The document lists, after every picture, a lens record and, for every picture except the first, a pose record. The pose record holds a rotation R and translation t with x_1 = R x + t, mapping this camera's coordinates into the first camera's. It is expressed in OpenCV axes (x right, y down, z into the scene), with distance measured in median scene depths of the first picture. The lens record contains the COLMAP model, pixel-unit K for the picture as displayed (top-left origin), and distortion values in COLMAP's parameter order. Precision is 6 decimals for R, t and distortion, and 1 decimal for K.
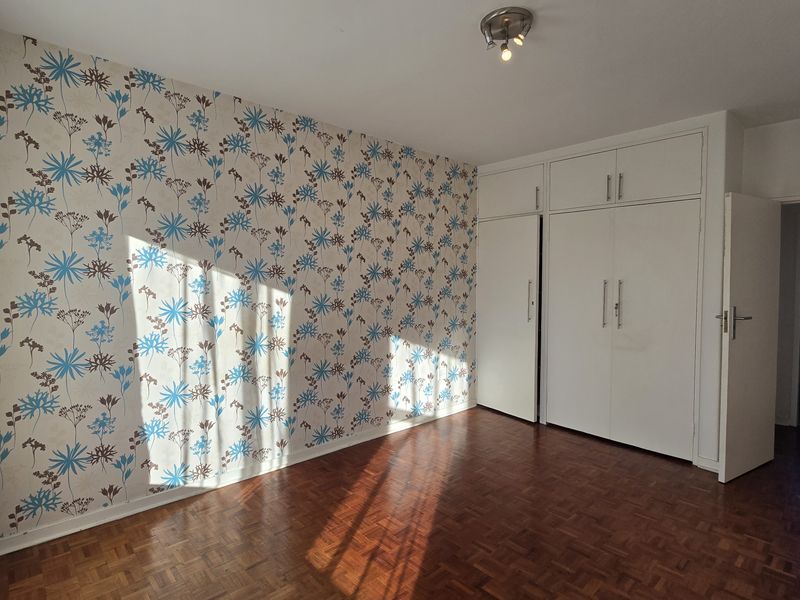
lens RADIAL K [[442.4, 0, 394.8], [0, 442.4, 300.5], [0, 0, 1]] dist [0.002255, -0.002053]
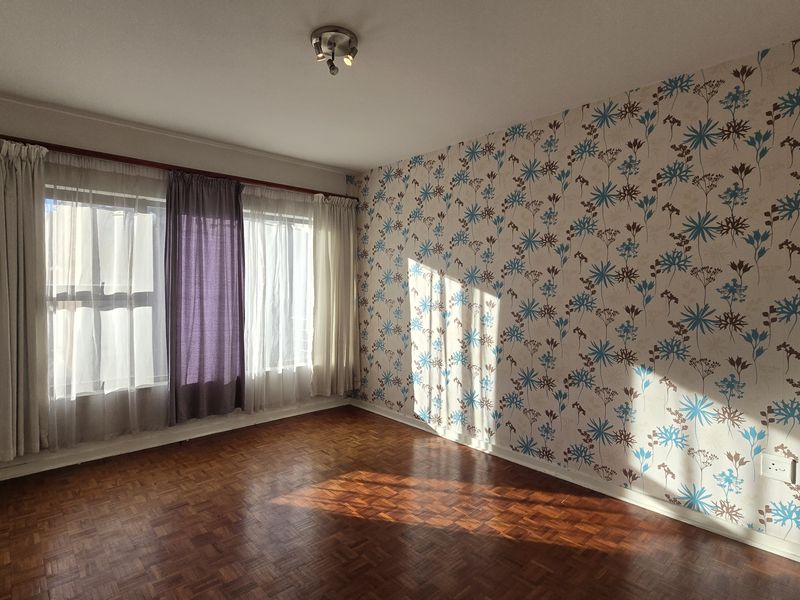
lens RADIAL K [[442.4, 0, 394.8], [0, 442.4, 300.5], [0, 0, 1]] dist [0.002255, -0.002053]
pose [[-0.017444, 0.031863, -0.999340, 0.890311], [-0.054754, 0.997962, 0.032775, -0.029143], [0.998348, 0.055289, -0.015664, 0.802349]]
